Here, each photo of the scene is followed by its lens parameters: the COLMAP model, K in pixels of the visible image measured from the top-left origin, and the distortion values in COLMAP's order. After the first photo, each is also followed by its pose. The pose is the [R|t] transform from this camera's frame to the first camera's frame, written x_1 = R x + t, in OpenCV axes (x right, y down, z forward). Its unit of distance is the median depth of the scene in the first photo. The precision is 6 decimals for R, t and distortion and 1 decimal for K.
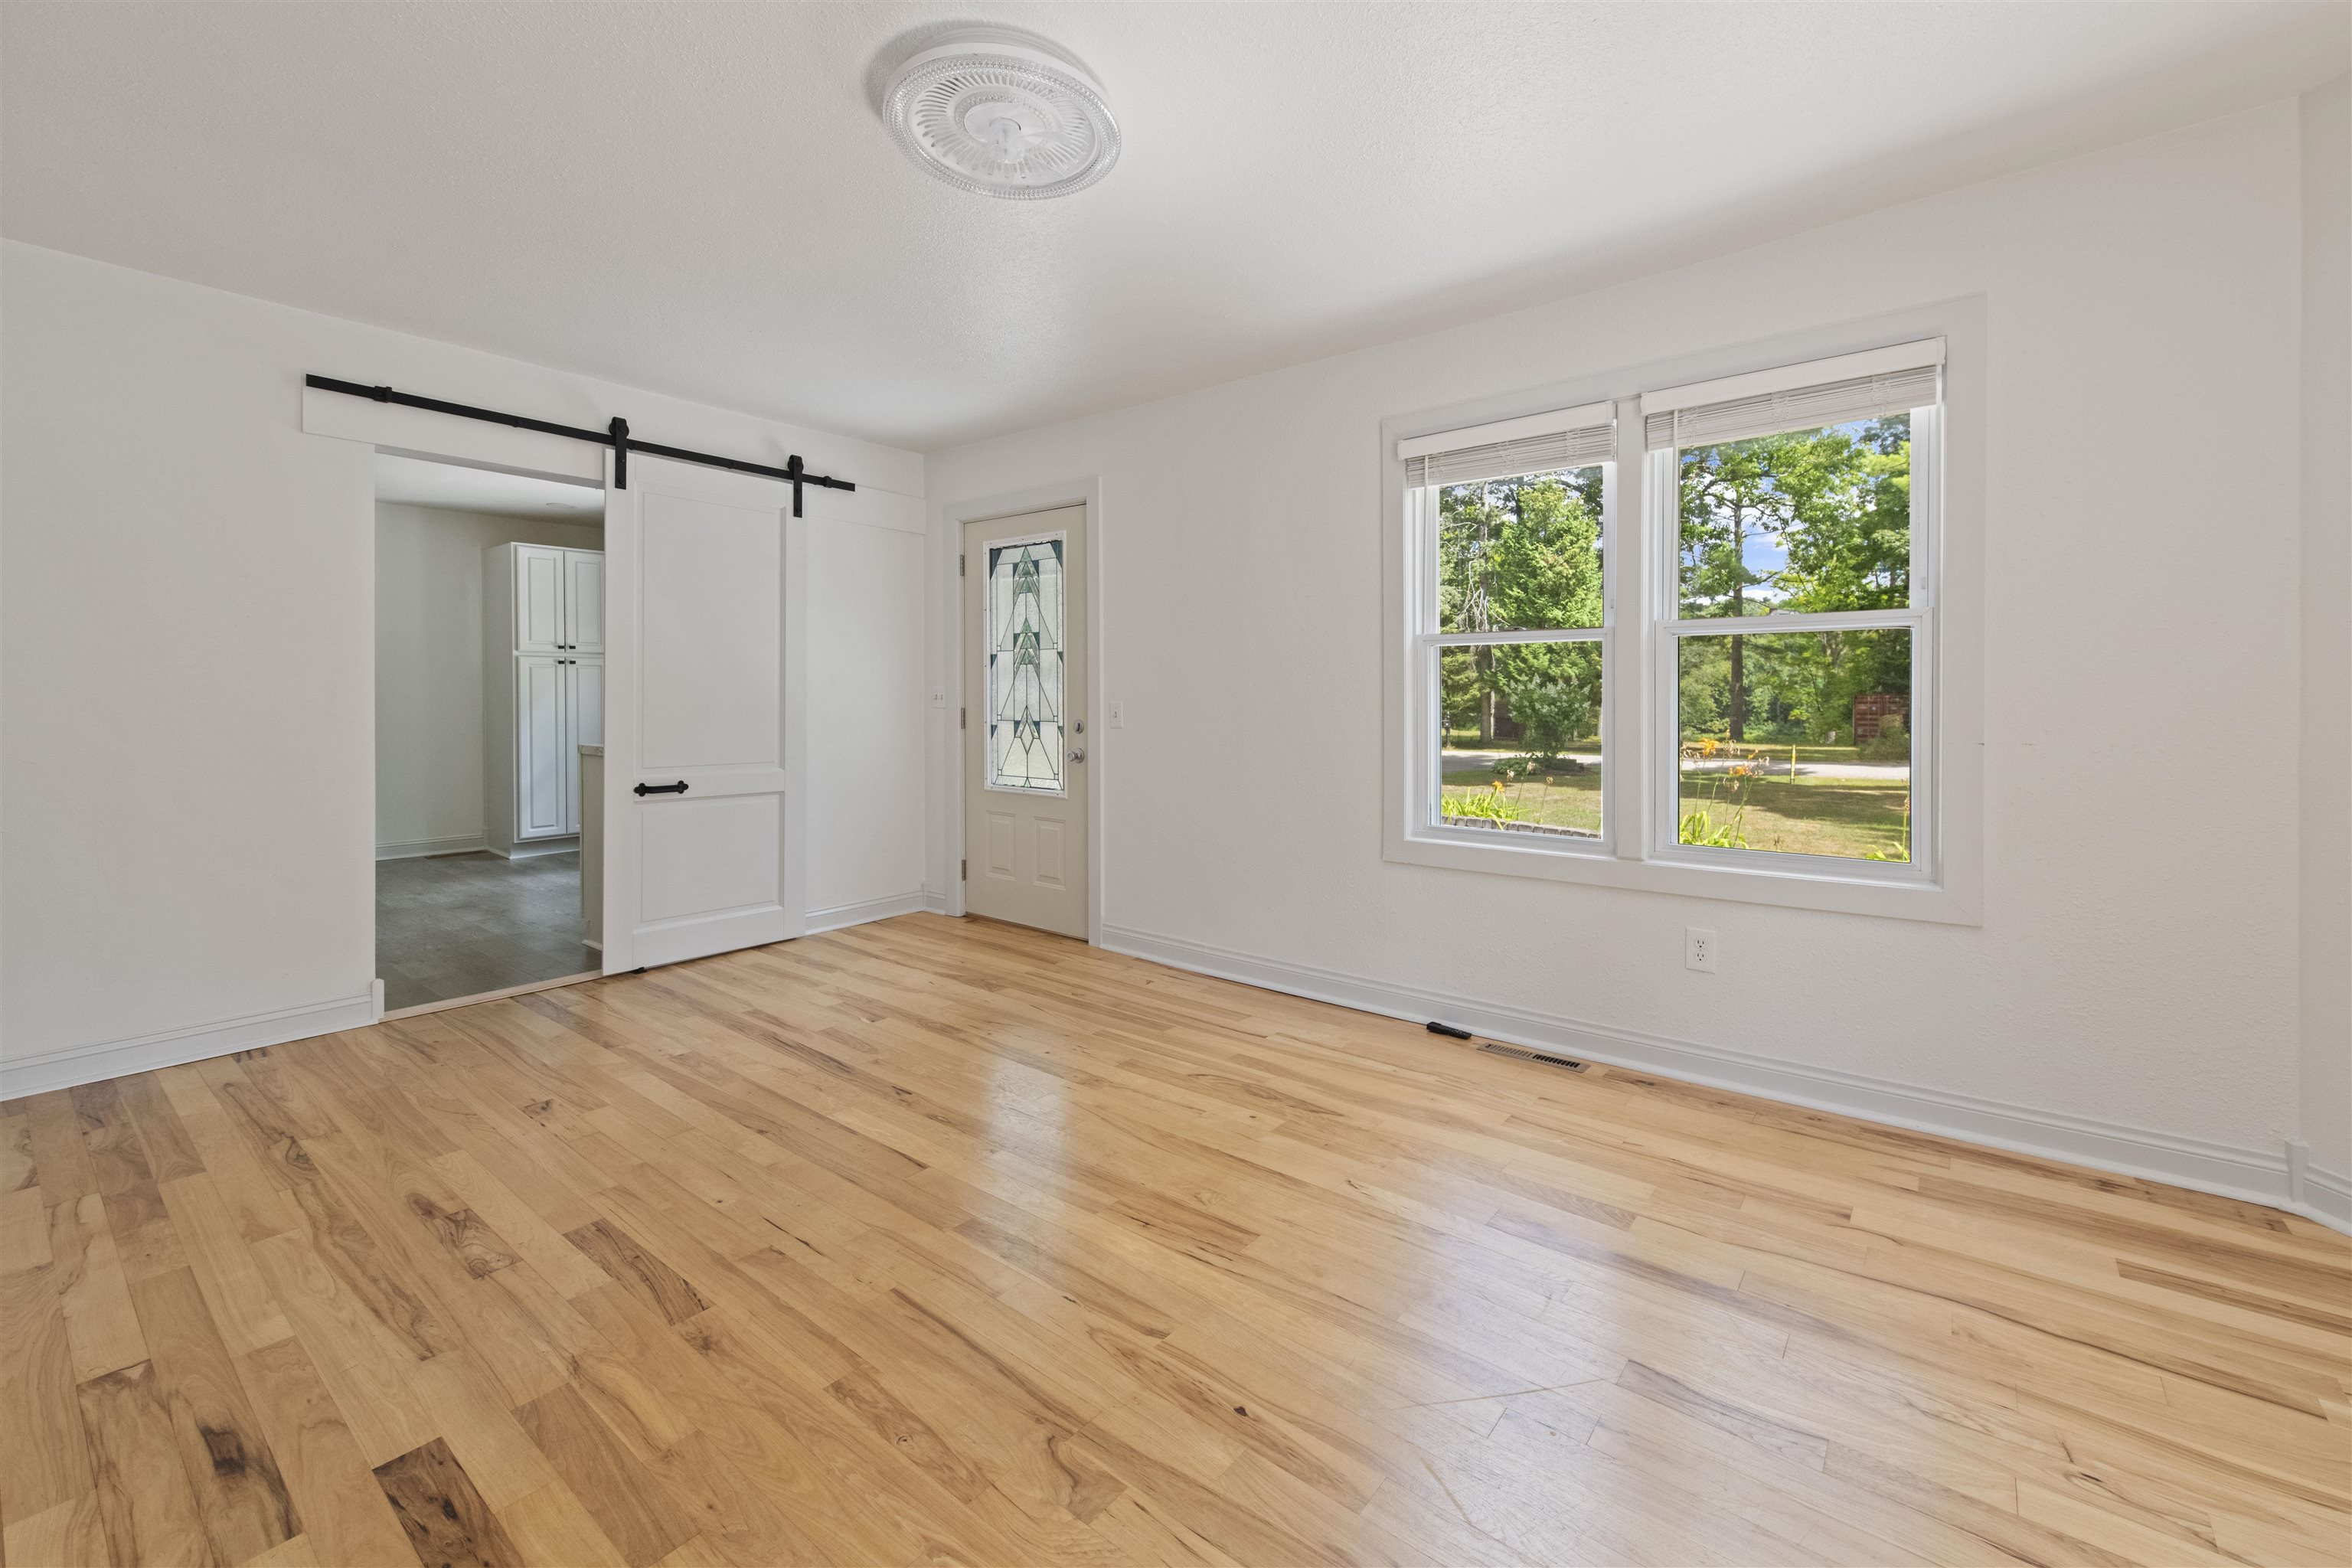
lens RADIAL K [[952.8, 0, 1196.8], [0, 952.8, 686.5], [0, 0, 1]] dist [0.002670, -0.000072]
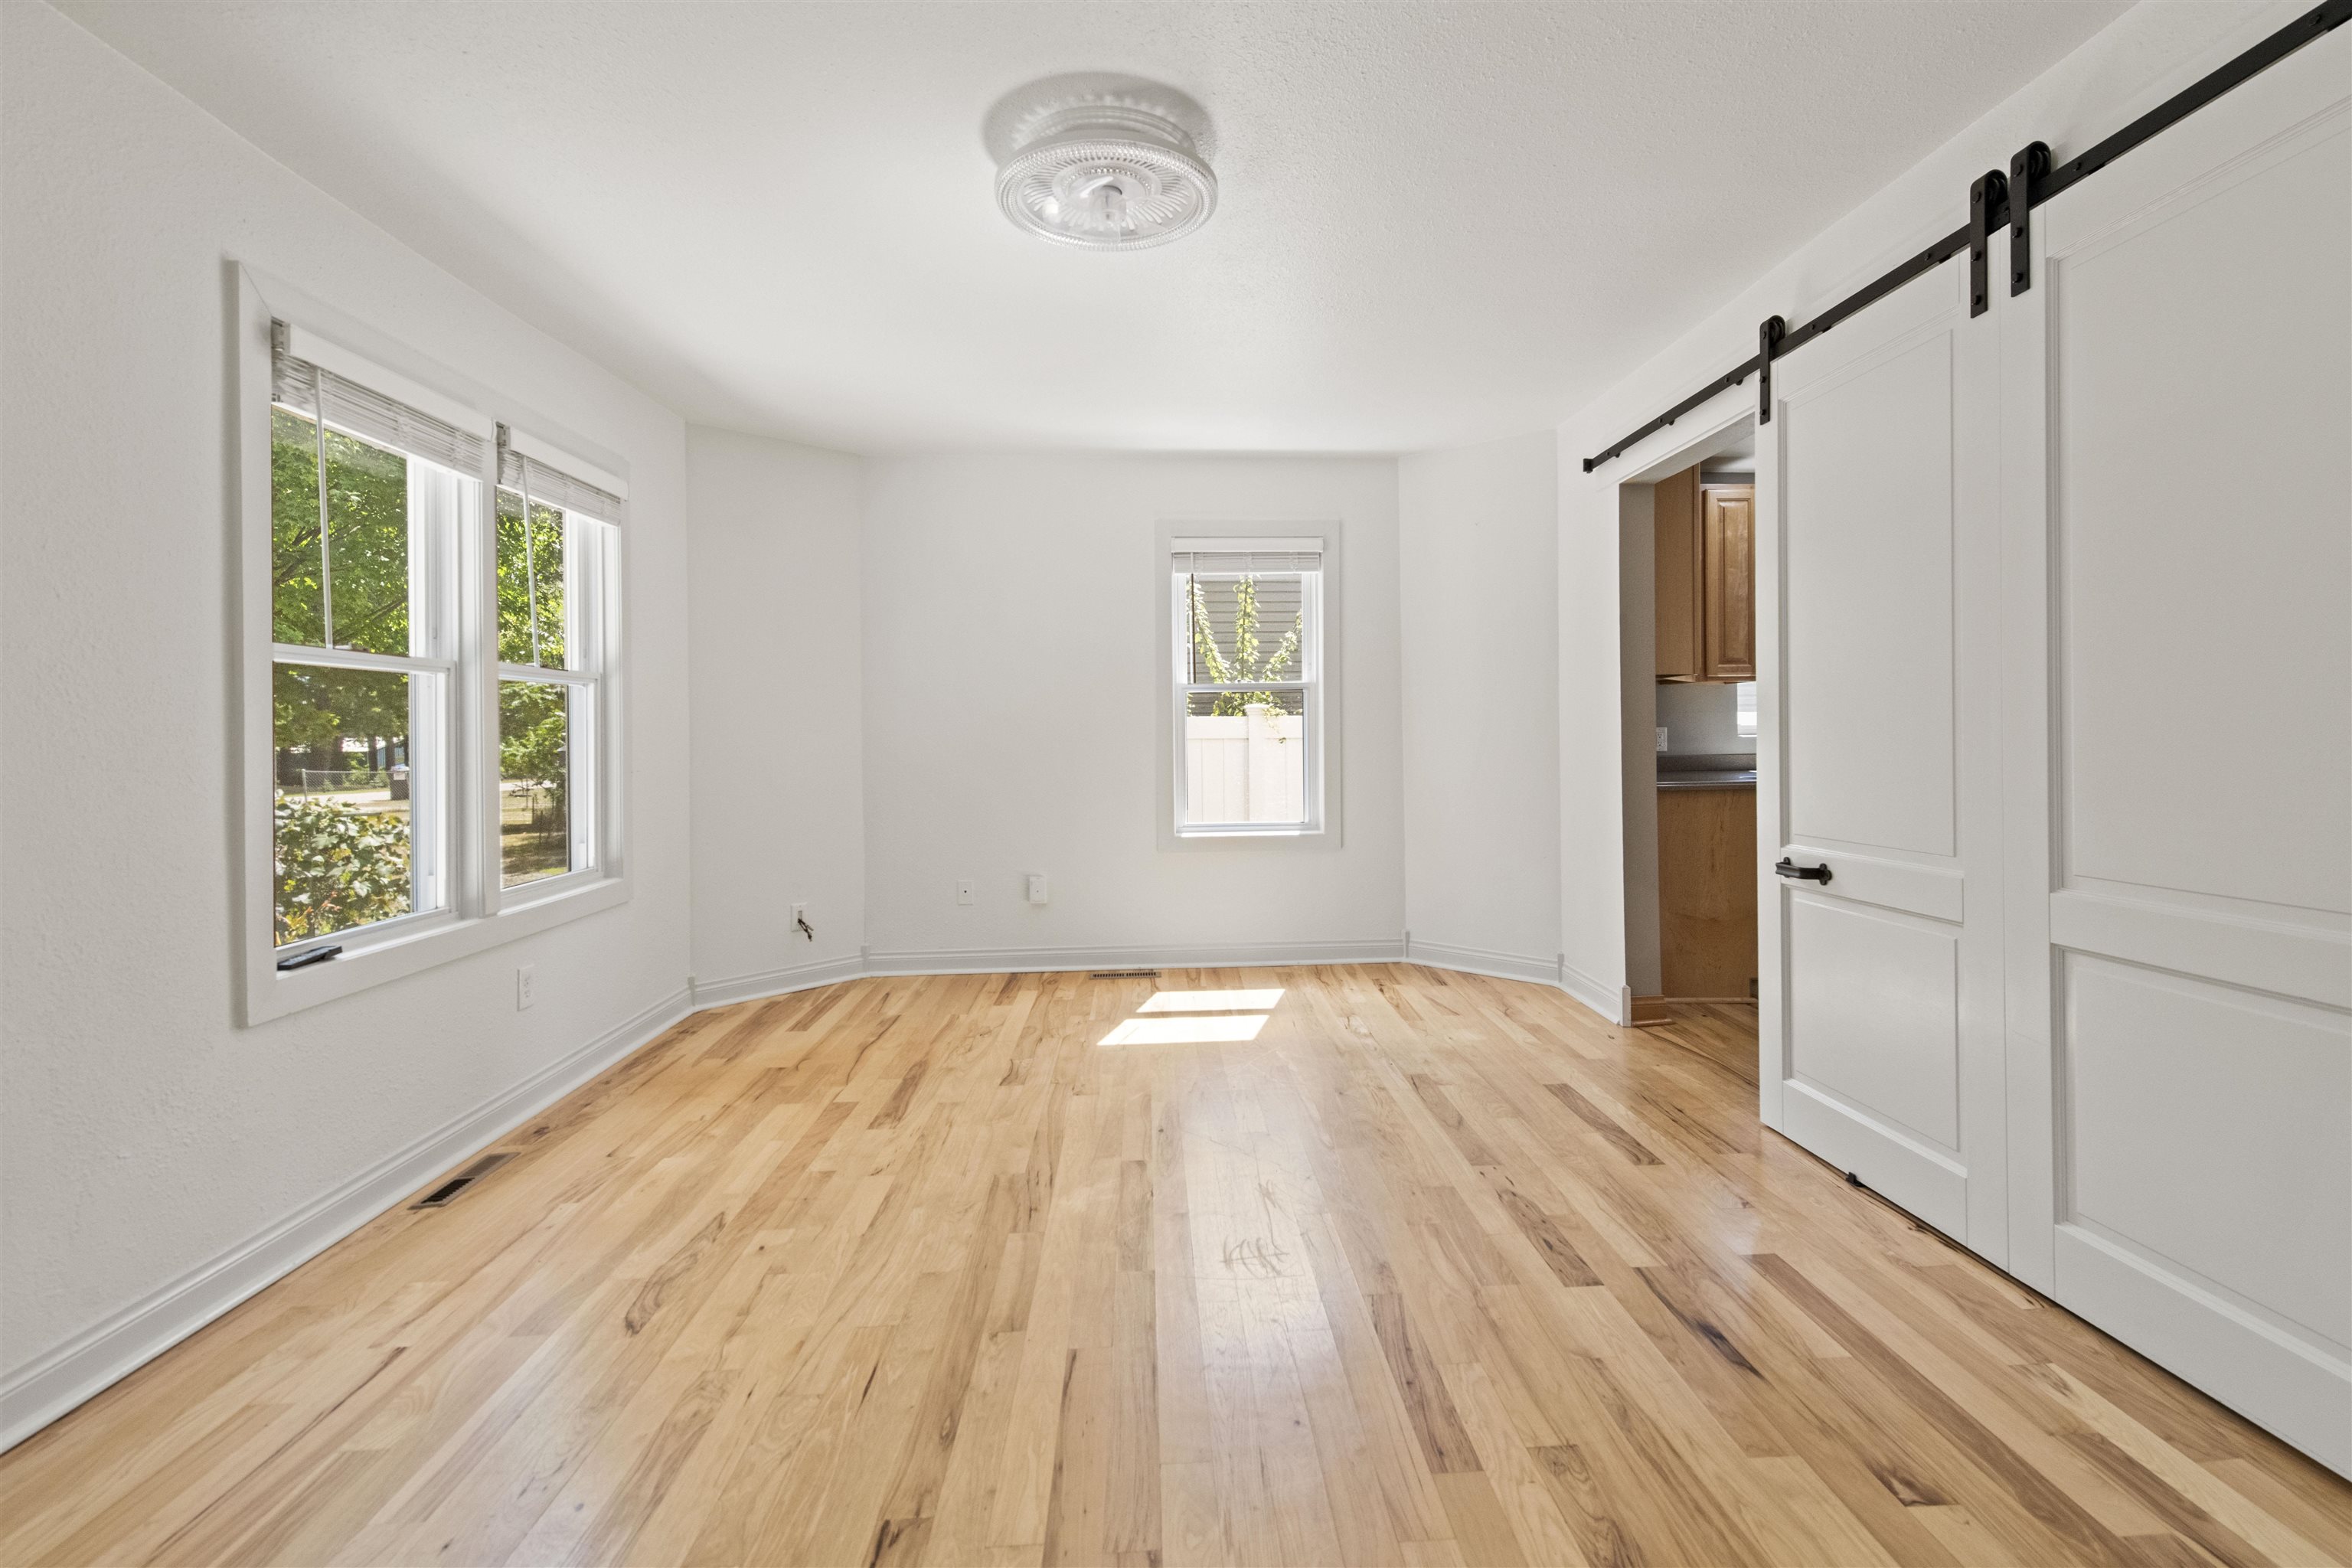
lens RADIAL K [[1065.0, 0, 1178.2], [0, 1065.0, 776.7], [0, 0, 1]] dist [-0.005967, -0.000560]
pose [[-0.640415, -0.022998, 0.767684, -1.120155], [0.004975, 0.999406, 0.034090, 0.018413], [-0.768013, 0.025651, -0.639921, 1.676464]]
